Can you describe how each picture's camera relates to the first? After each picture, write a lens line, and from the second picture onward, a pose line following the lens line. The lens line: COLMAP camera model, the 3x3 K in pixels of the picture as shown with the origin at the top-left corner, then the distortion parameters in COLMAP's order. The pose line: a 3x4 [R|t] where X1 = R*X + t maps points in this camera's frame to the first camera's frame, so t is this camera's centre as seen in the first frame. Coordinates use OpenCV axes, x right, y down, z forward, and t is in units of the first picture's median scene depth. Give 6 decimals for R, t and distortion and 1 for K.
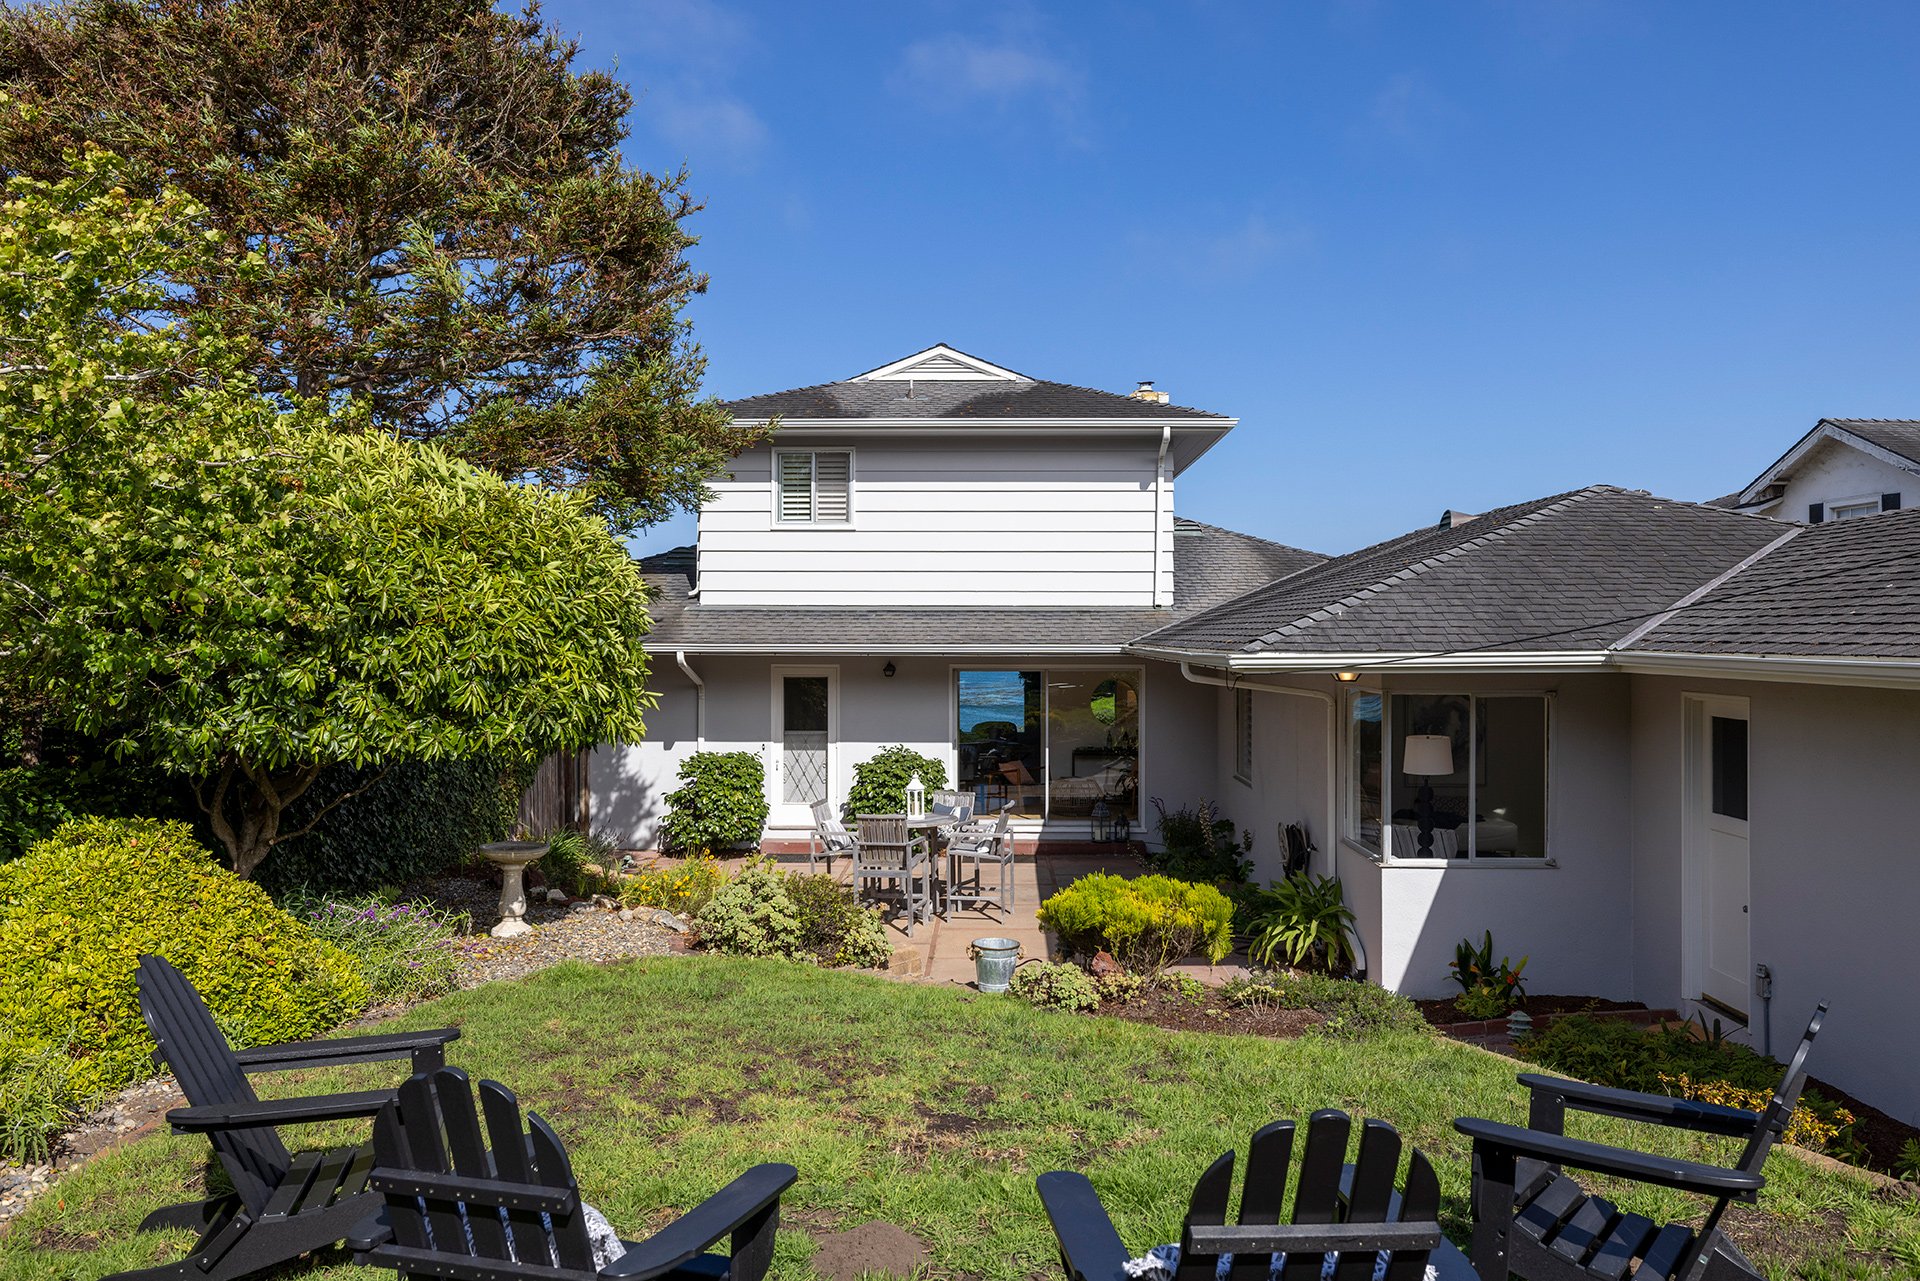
lens RADIAL K [[1656.3, 0, 960.0], [0, 1656.3, 640.5], [0, 0, 1]] dist [-0.005974, -0.002758]
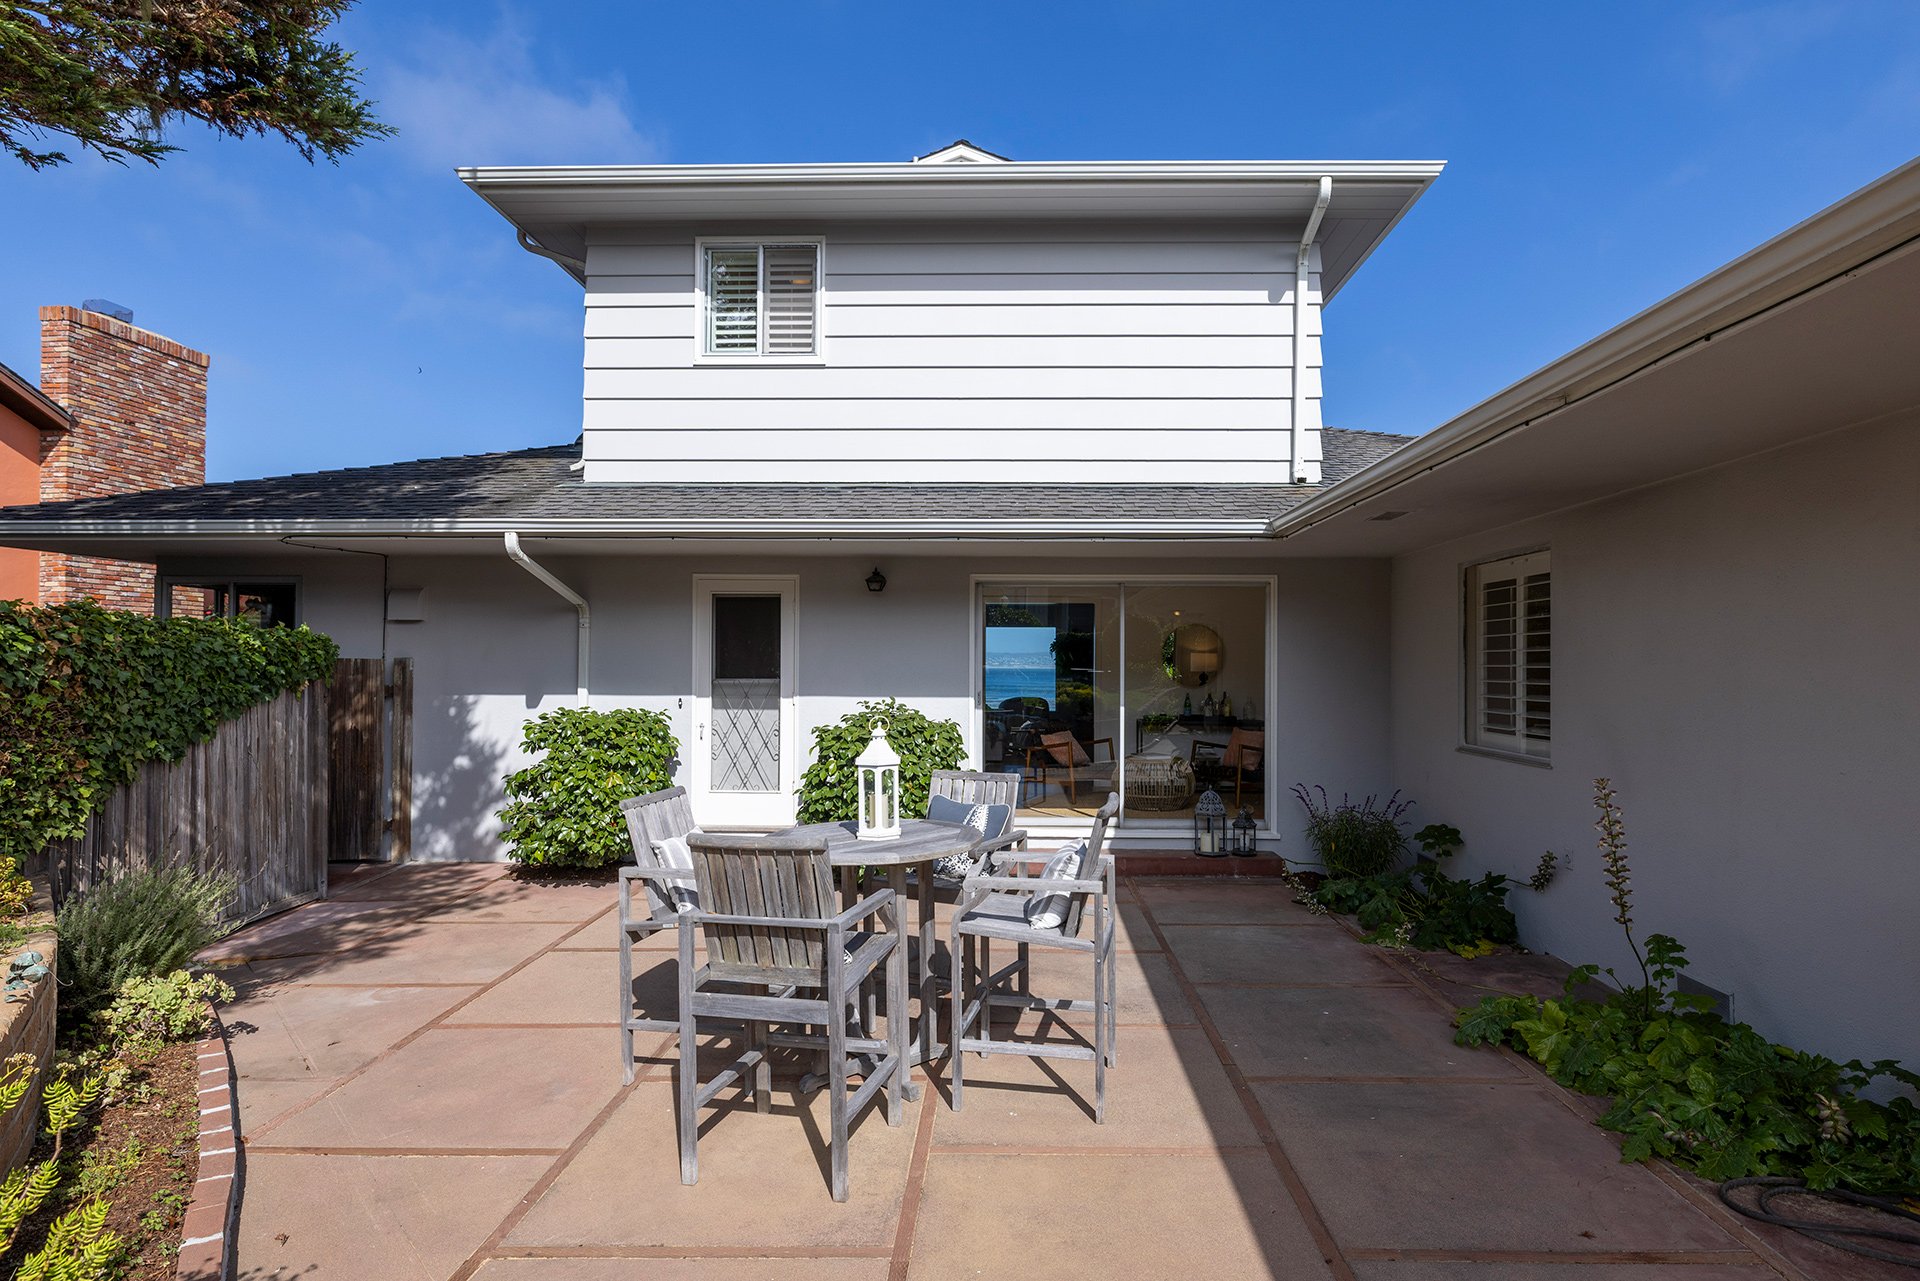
lens RADIAL K [[1656.3, 0, 960.0], [0, 1656.3, 640.5], [0, 0, 1]] dist [-0.005974, -0.002758]
pose [[0.999877, 0.001764, -0.015611, -0.000152], [-0.001606, 0.999948, 0.010081, 0.033693], [0.015628, -0.010054, 0.999827, 0.364214]]
